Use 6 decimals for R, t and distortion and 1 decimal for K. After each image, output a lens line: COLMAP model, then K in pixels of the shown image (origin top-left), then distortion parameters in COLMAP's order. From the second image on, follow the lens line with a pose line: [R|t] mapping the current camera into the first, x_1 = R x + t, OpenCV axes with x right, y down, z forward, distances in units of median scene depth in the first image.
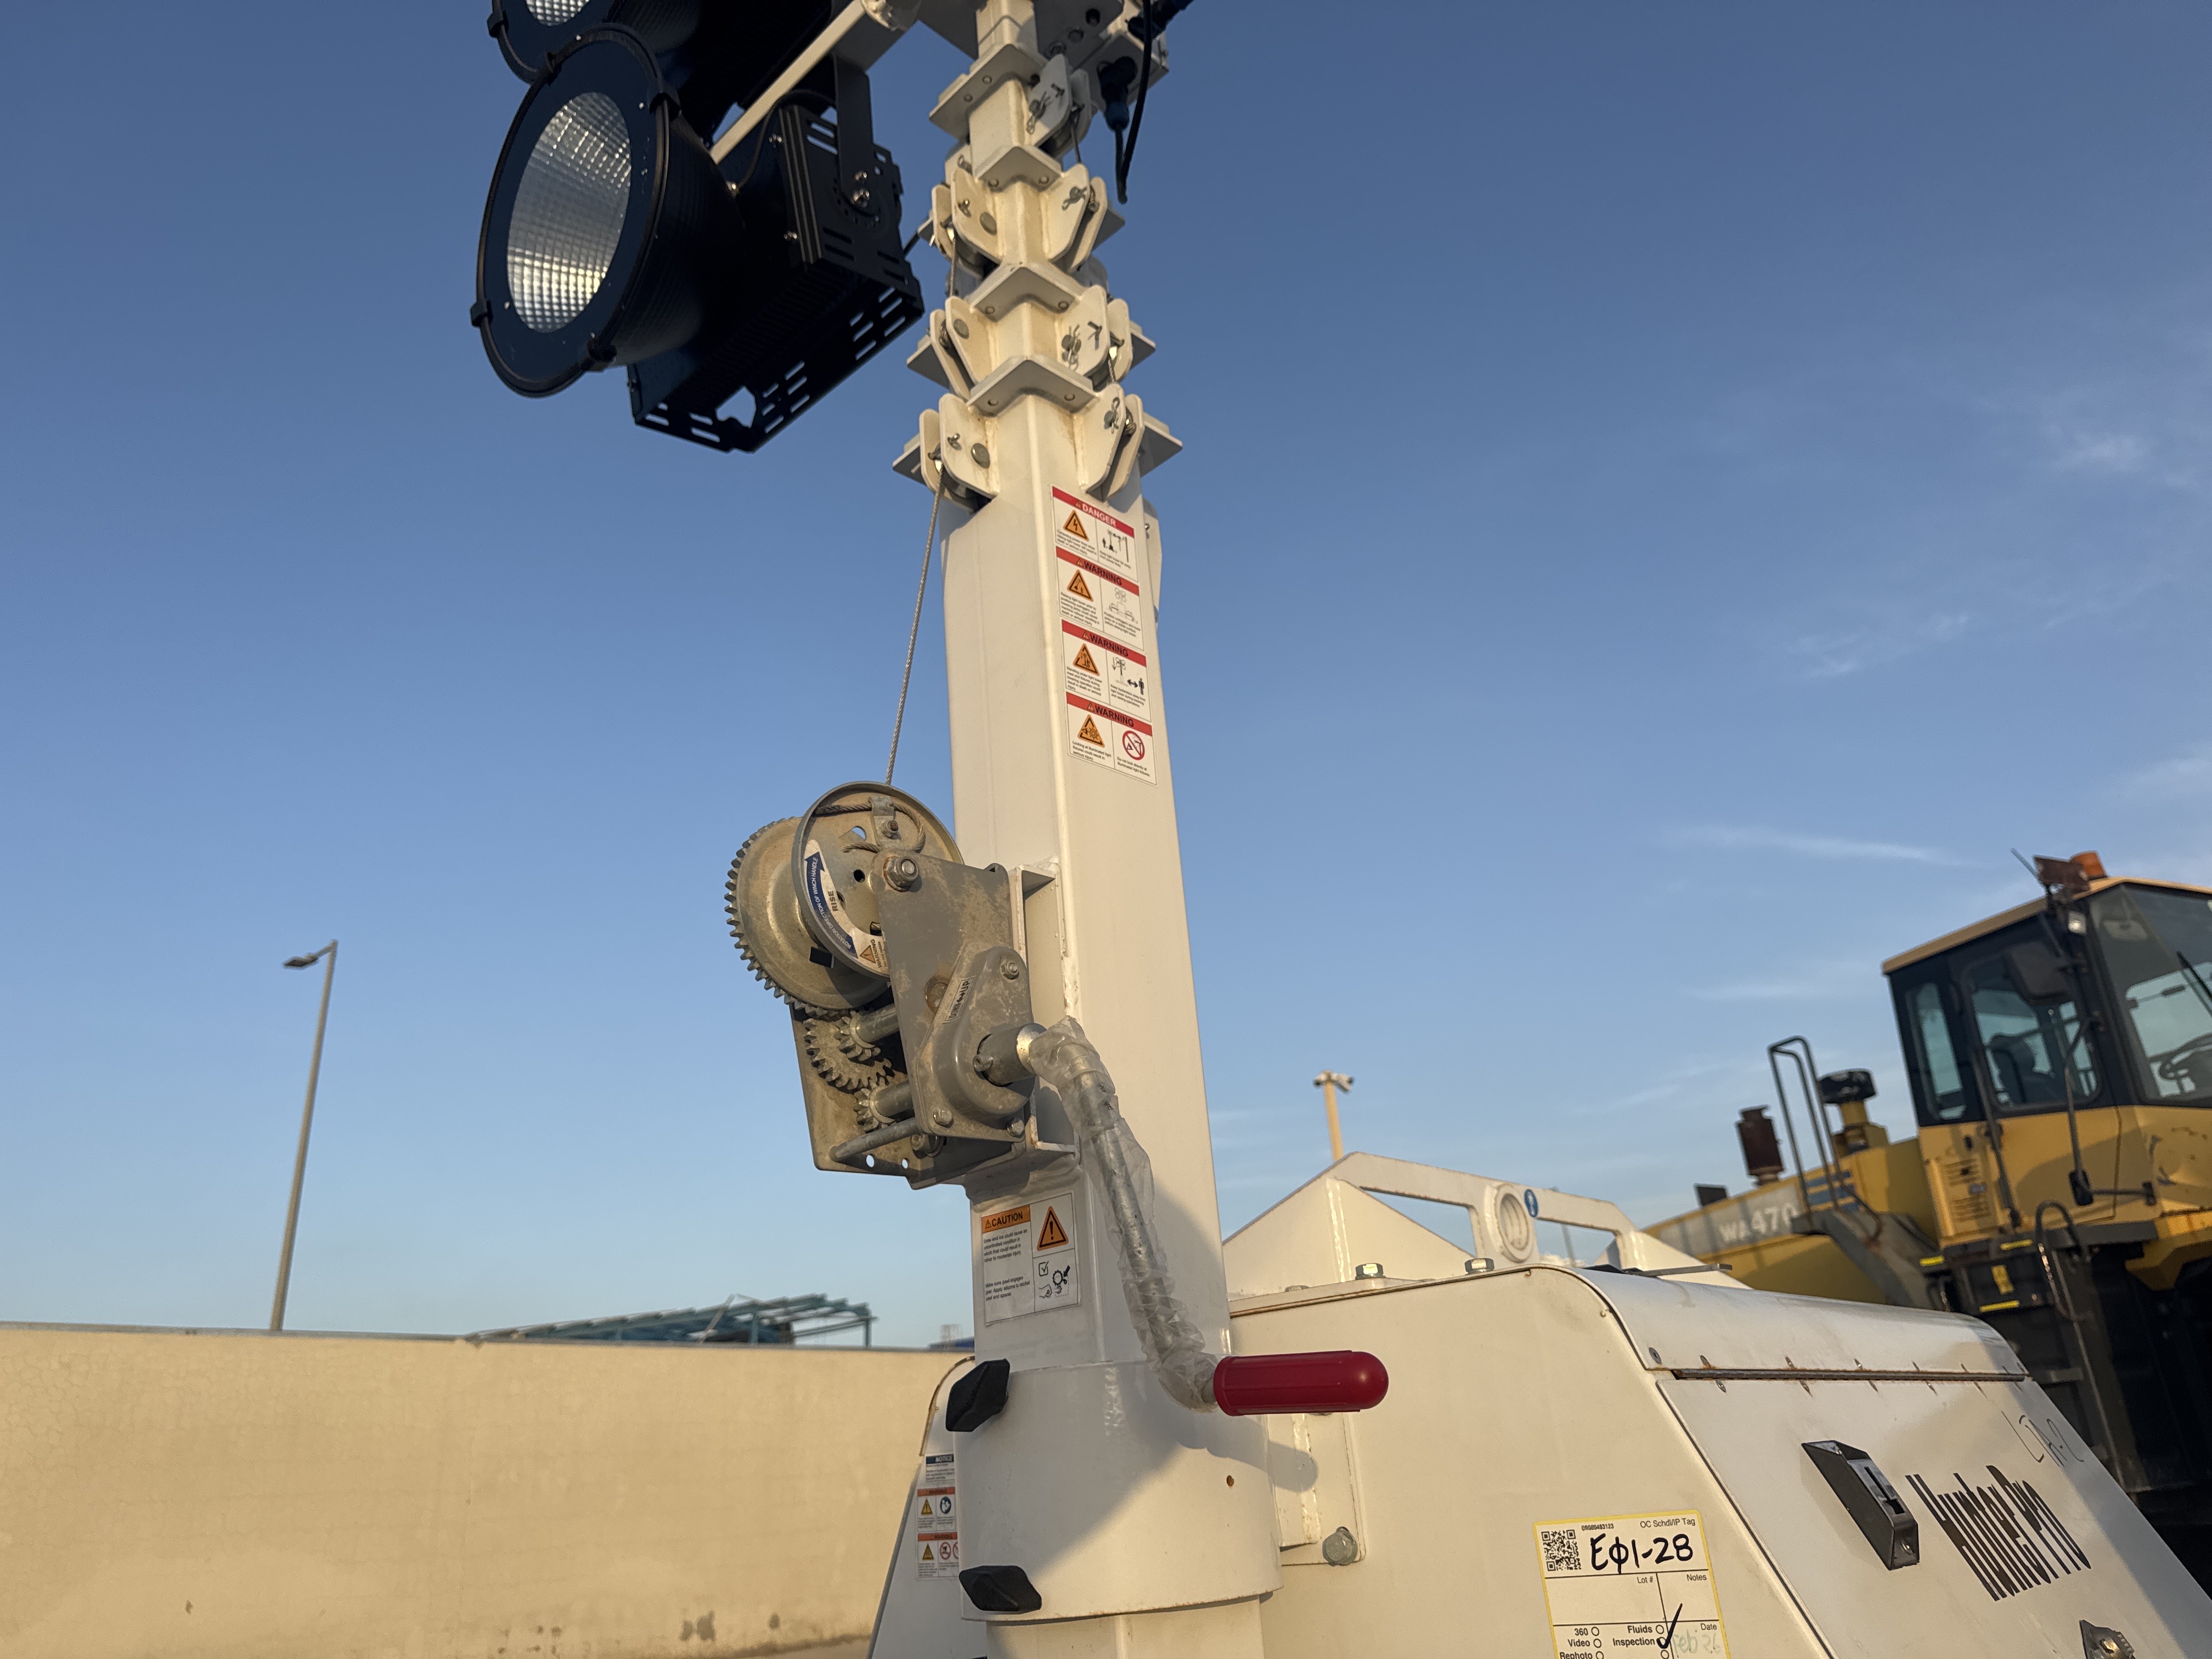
lens RADIAL K [[1573.9, 0, 1117.0], [0, 1573.9, 850.0], [0, 0, 1]] dist [0.038108, -0.054999]
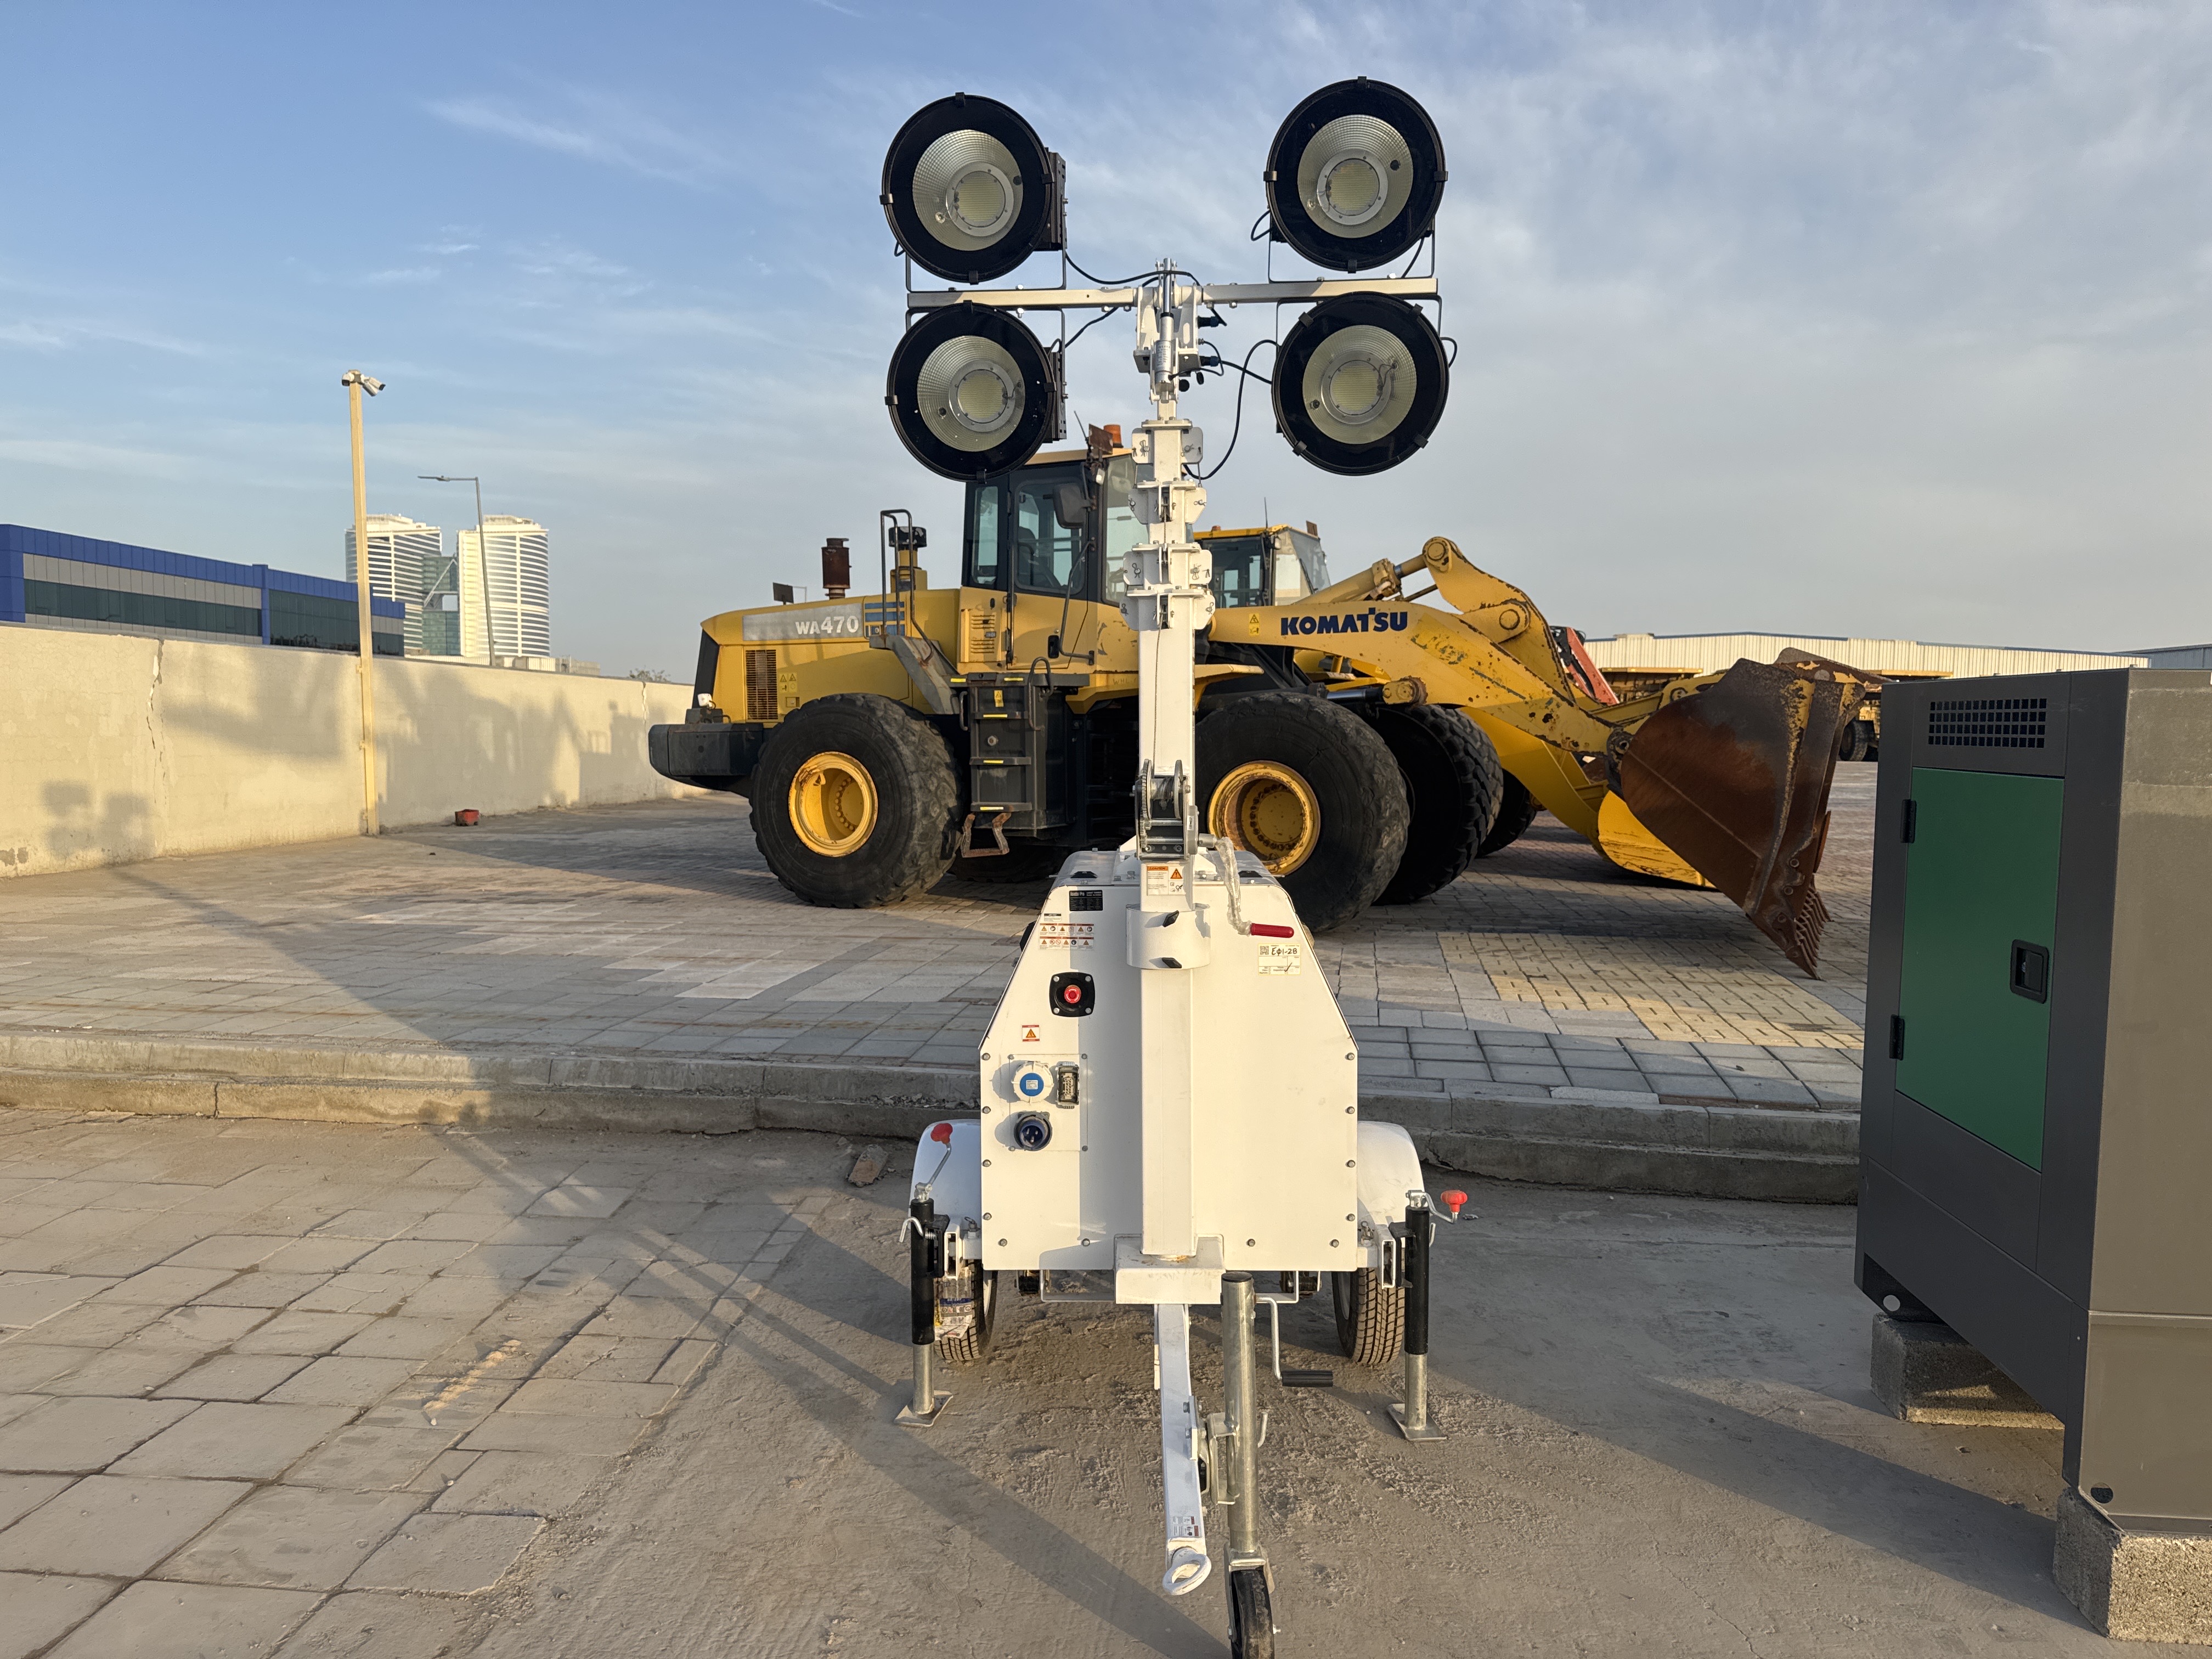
lens RADIAL K [[1539.3, 0, 1109.6], [0, 1539.3, 862.9], [0, 0, 1]] dist [0.156400, -0.226145]
pose [[0.769280, 0.013559, 0.638768, -0.306845], [-0.293709, 0.895378, 0.334713, -0.117383], [-0.567401, -0.445100, 0.692779, -0.173273]]
